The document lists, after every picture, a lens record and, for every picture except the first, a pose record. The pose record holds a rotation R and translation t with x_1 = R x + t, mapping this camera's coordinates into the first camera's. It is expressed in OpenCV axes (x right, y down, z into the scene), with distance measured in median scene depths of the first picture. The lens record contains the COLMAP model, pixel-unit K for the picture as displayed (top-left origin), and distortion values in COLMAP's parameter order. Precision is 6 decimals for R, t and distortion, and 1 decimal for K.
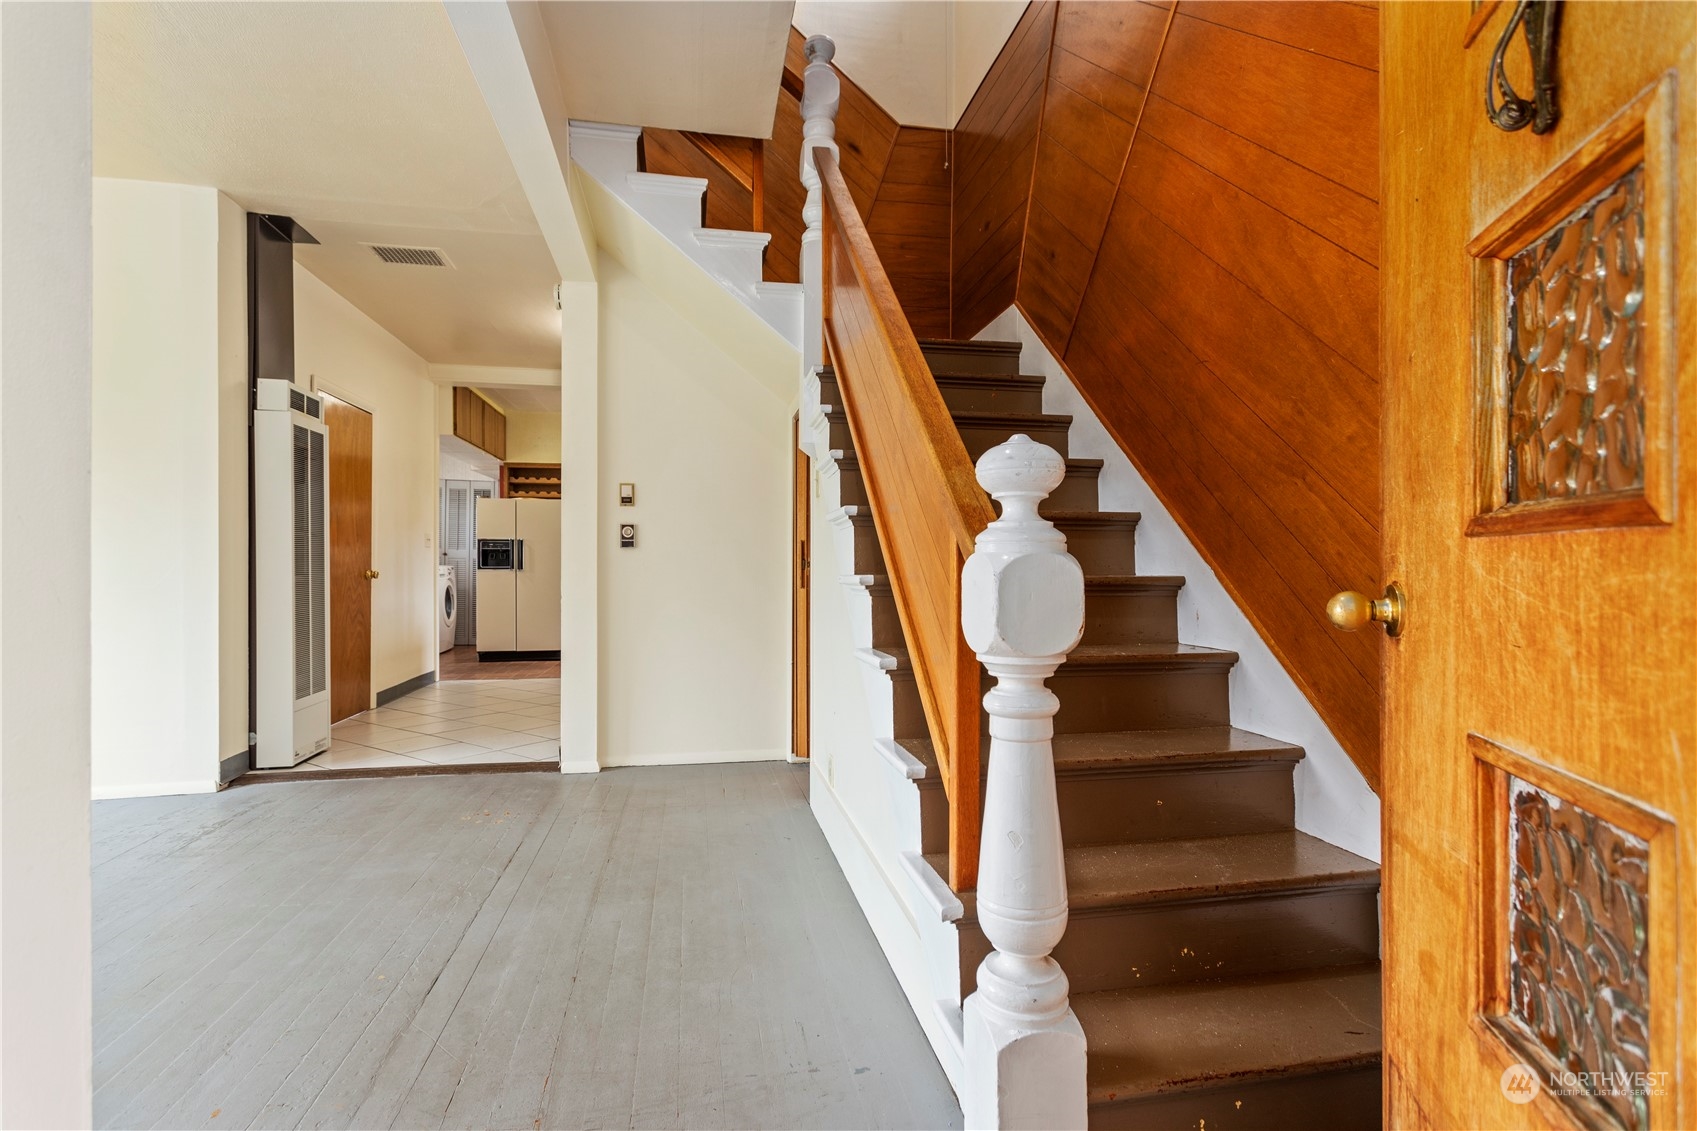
lens RADIAL K [[801.2, 0, 846.6], [0, 801.2, 563.4], [0, 0, 1]] dist [0.001275, 0.000163]
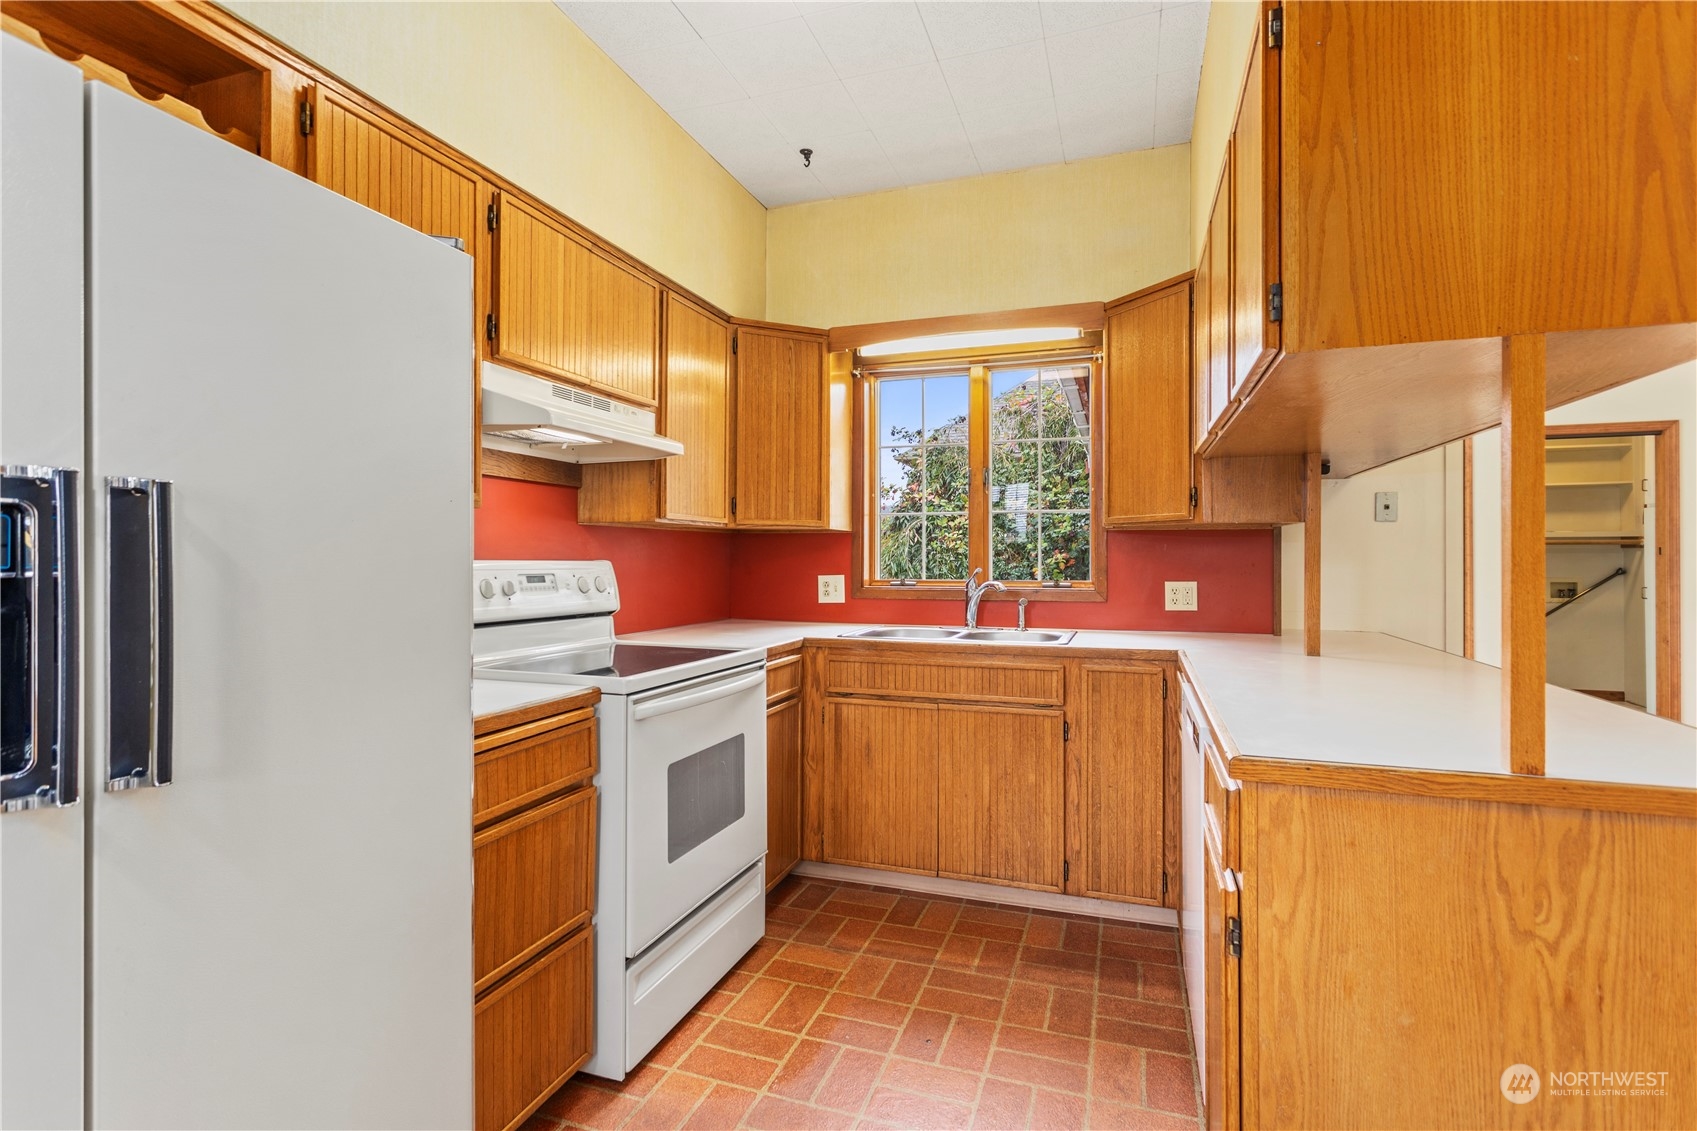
lens RADIAL K [[809.4, 0, 847.4], [0, 809.4, 554.4], [0, 0, 1]] dist [0.000312, -0.000046]
pose [[0.497848, 0.006934, 0.867237, -0.938425], [-0.007311, 0.999966, -0.003798, -0.043713], [-0.867234, -0.004450, 0.497882, 1.797441]]
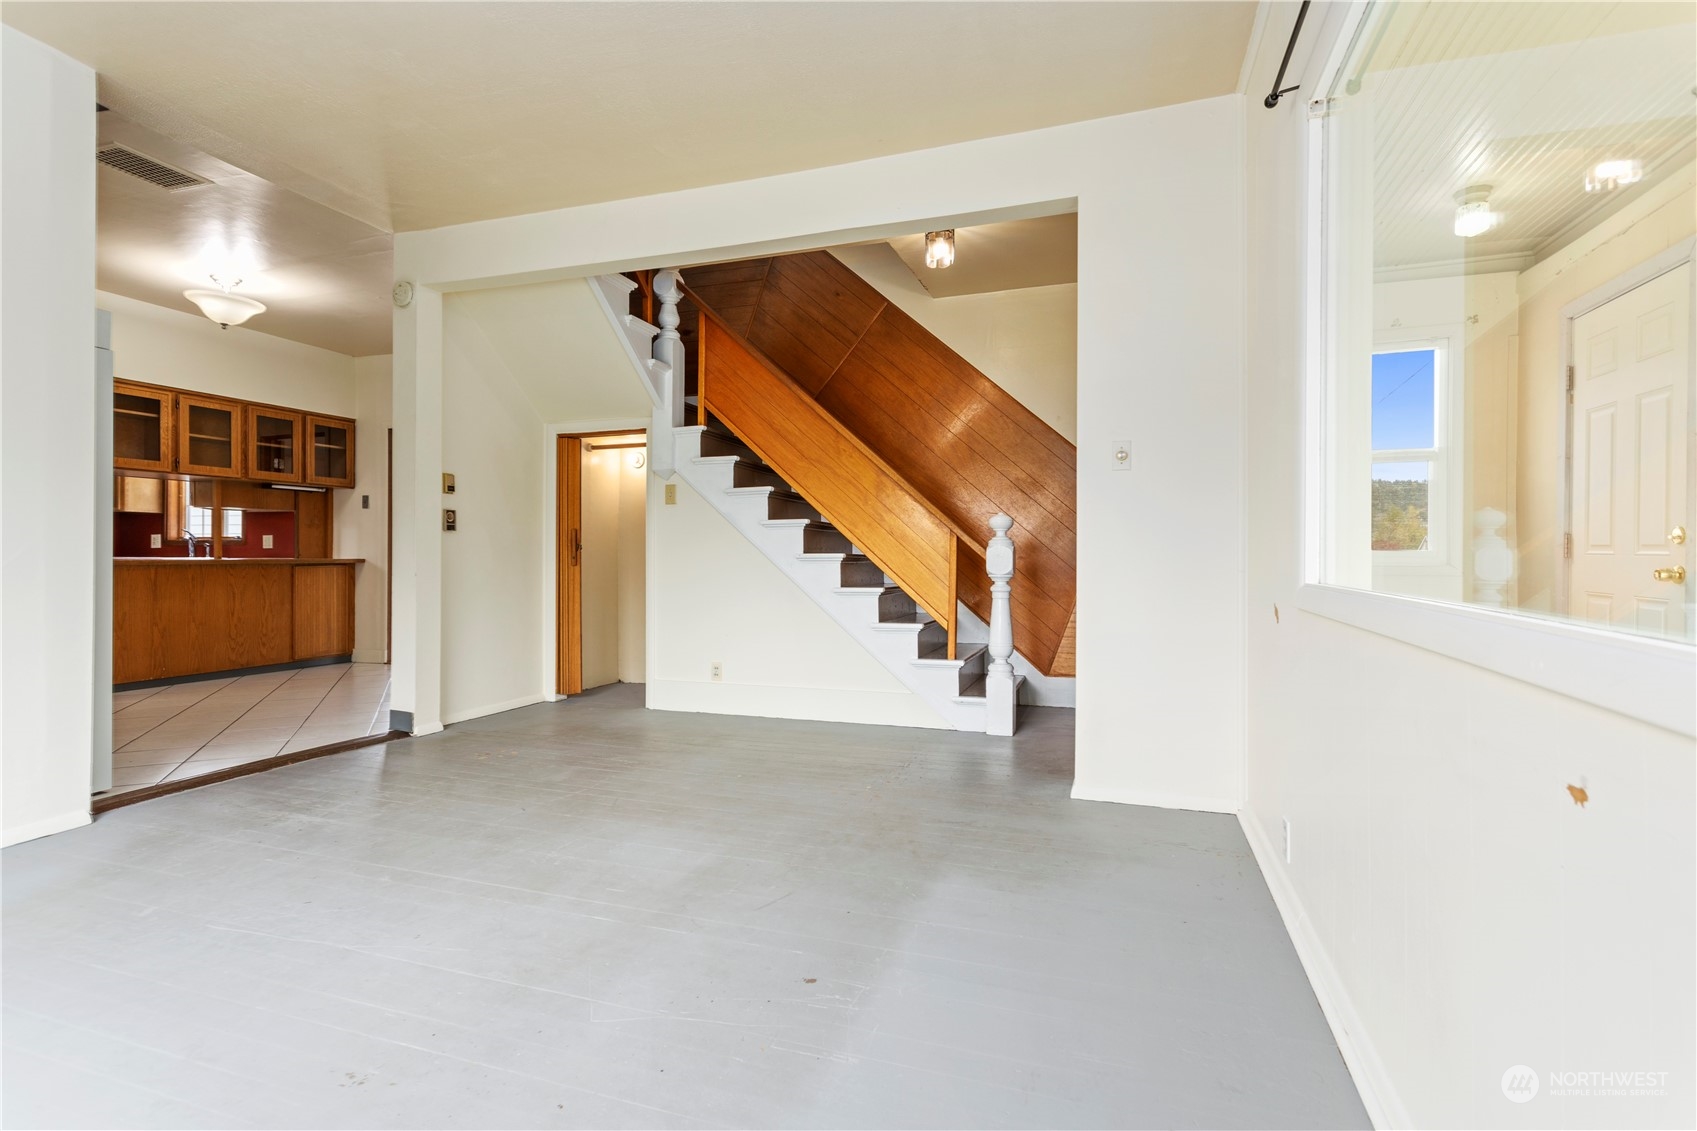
lens RADIAL K [[799.7, 0, 850.2], [0, 799.7, 555.8], [0, 0, 1]] dist [0.000390, 0.000053]
pose [[0.488747, 0.005196, 0.872410, -0.986053], [-0.009946, 0.999950, -0.000383, 0.010781], [-0.872369, -0.008490, 0.488774, -0.041534]]
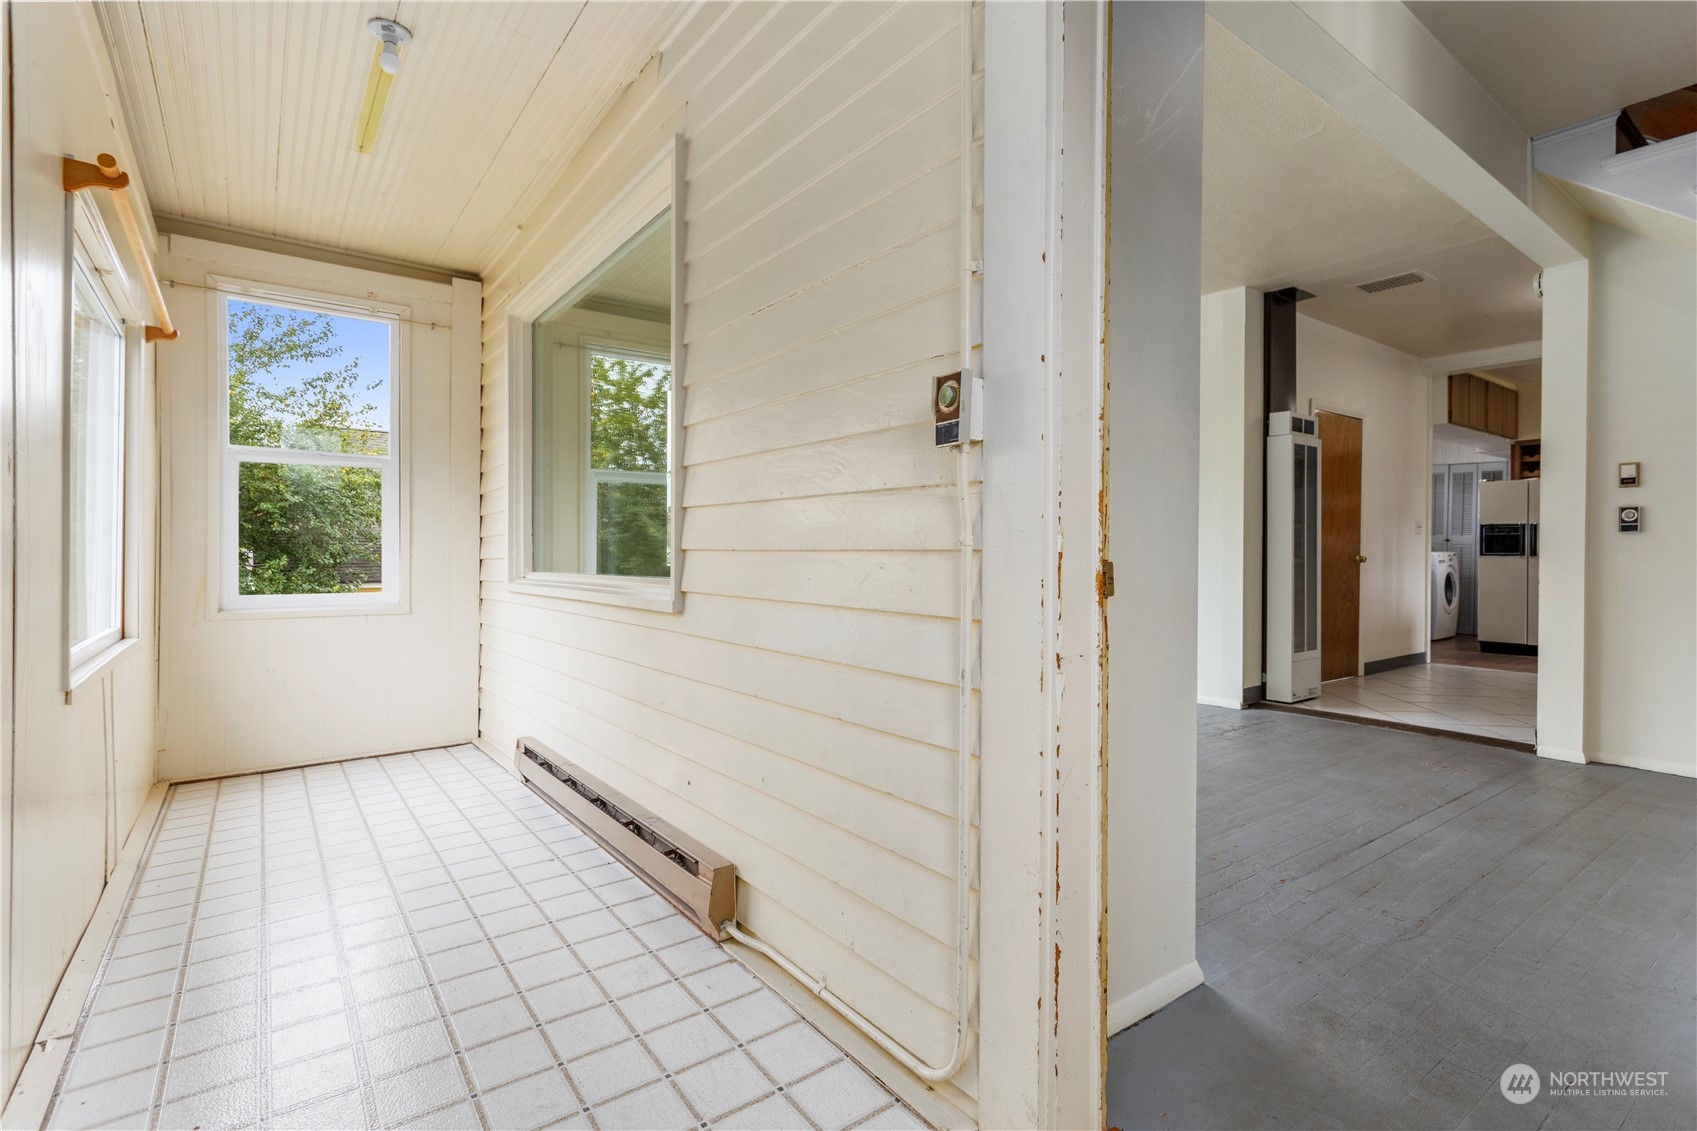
lens RADIAL K [[801.2, 0, 846.6], [0, 801.2, 563.4], [0, 0, 1]] dist [0.001275, 0.000163]
pose [[0.428370, 0.012945, -0.903511, 0.180105], [0.001805, 0.999883, 0.015181, 0.000756], [0.903602, -0.008134, 0.428296, -0.219981]]
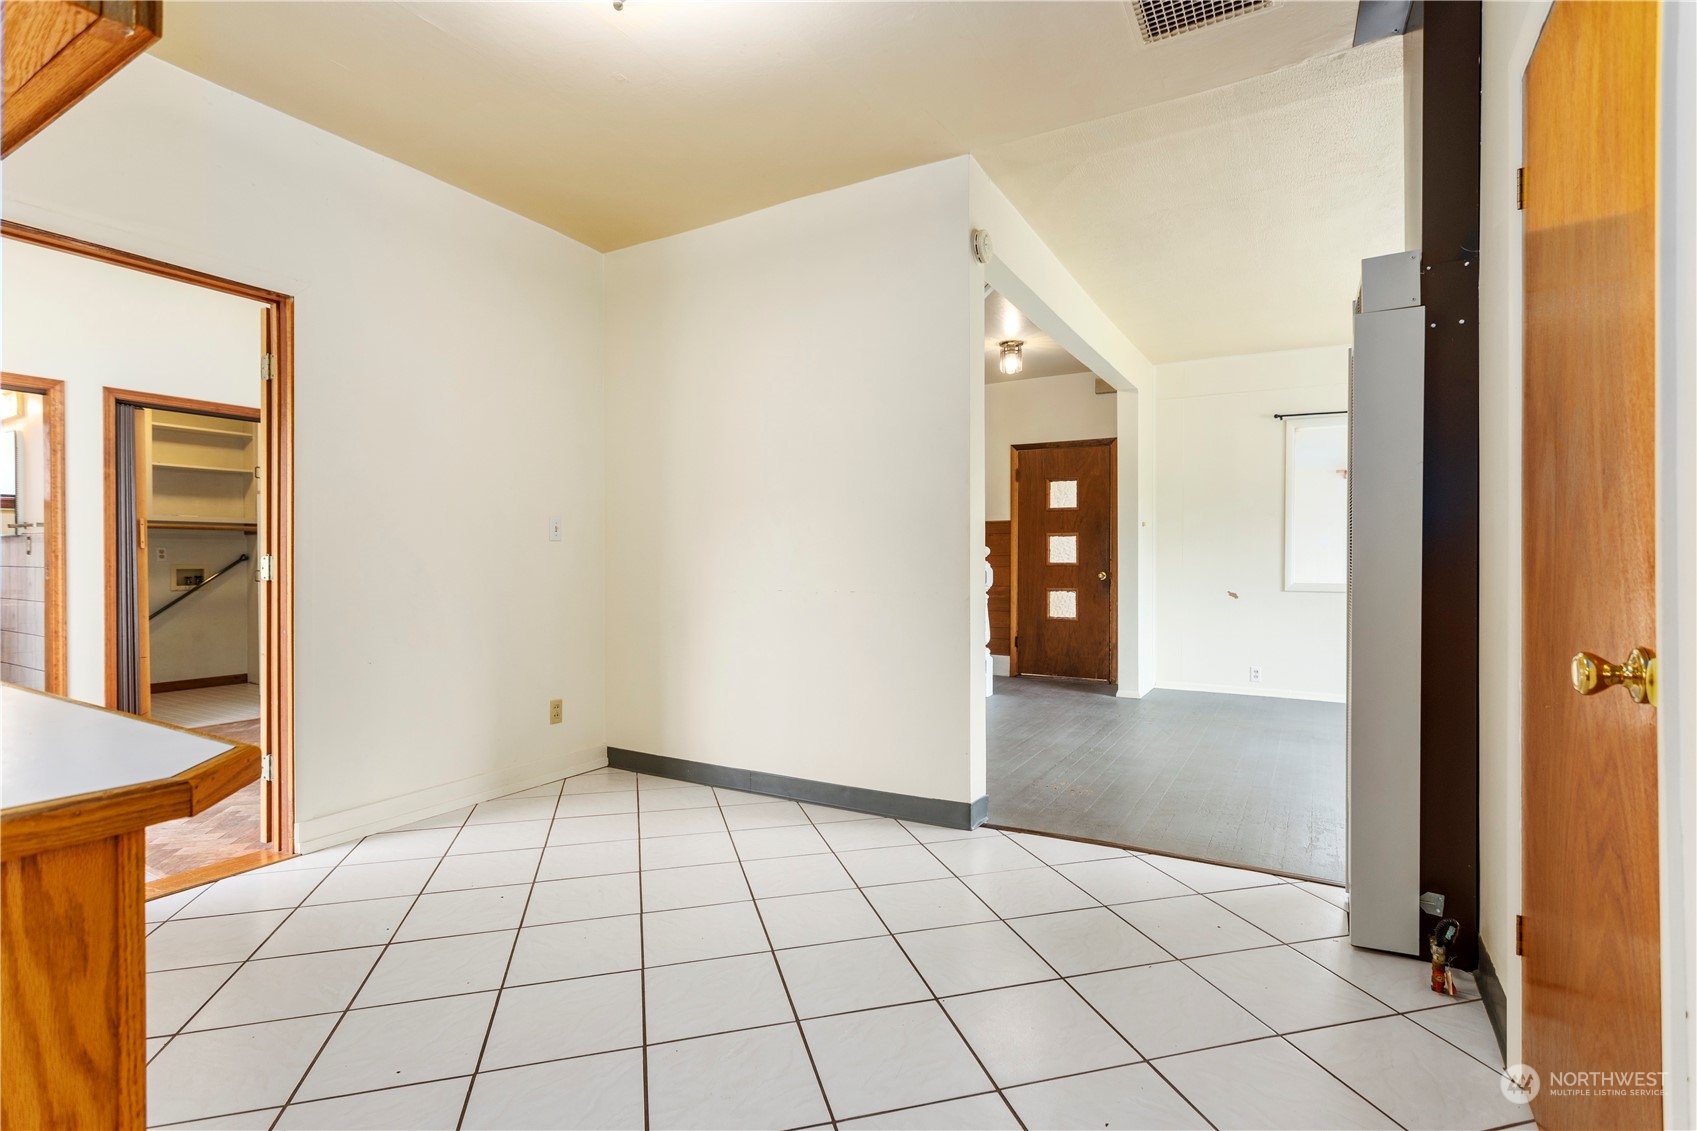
lens RADIAL K [[806.1, 0, 850.2], [0, 806.1, 563.8], [0, 0, 1]] dist [-0.000045, 0.000557]
pose [[-0.754435, -0.000964, 0.656374, -0.785055], [0.000412, 0.999998, 0.001942, -0.015300], [-0.656375, 0.001736, -0.754433, 1.689759]]
